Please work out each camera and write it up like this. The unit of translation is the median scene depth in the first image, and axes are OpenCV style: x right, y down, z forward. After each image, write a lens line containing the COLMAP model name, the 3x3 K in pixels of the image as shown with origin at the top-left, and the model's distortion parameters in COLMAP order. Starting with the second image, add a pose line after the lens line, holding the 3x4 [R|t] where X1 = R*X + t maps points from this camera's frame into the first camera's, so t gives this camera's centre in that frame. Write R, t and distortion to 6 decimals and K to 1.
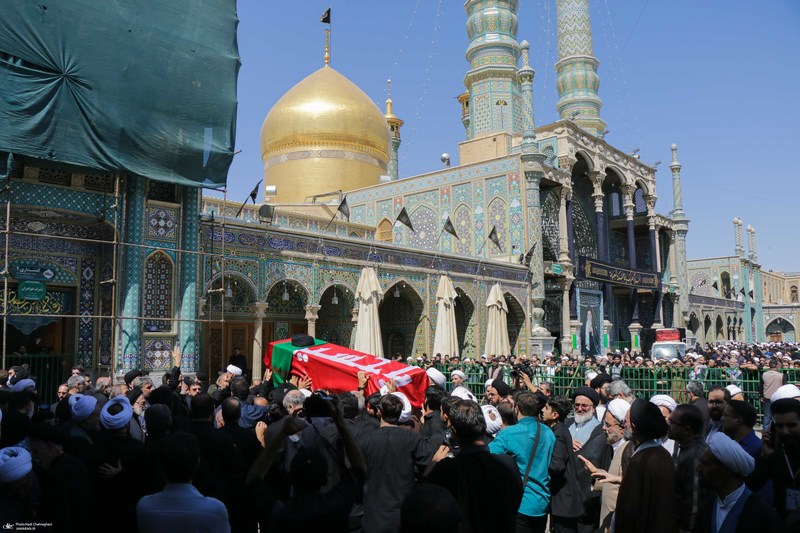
lens RADIAL K [[689.9, 0, 399.4], [0, 689.9, 265.5], [0, 0, 1]] dist [-0.012648, -0.004531]
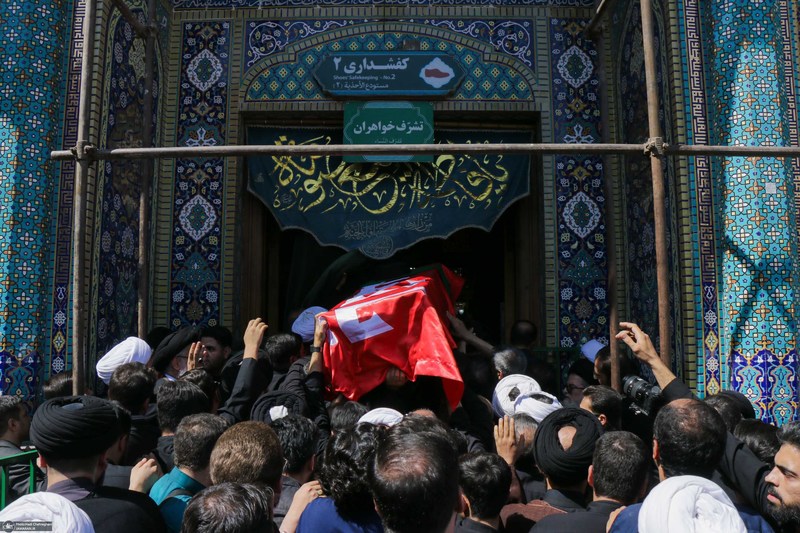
lens RADIAL K [[652.8, 0, 398.7], [0, 652.8, 266.6], [0, 0, 1]] dist [-0.017749, -0.002669]
pose [[0.650756, -0.085742, -0.754430, -0.313325], [0.087904, 0.995430, -0.037308, 0.101587], [0.754181, -0.042039, 0.655320, 0.788978]]
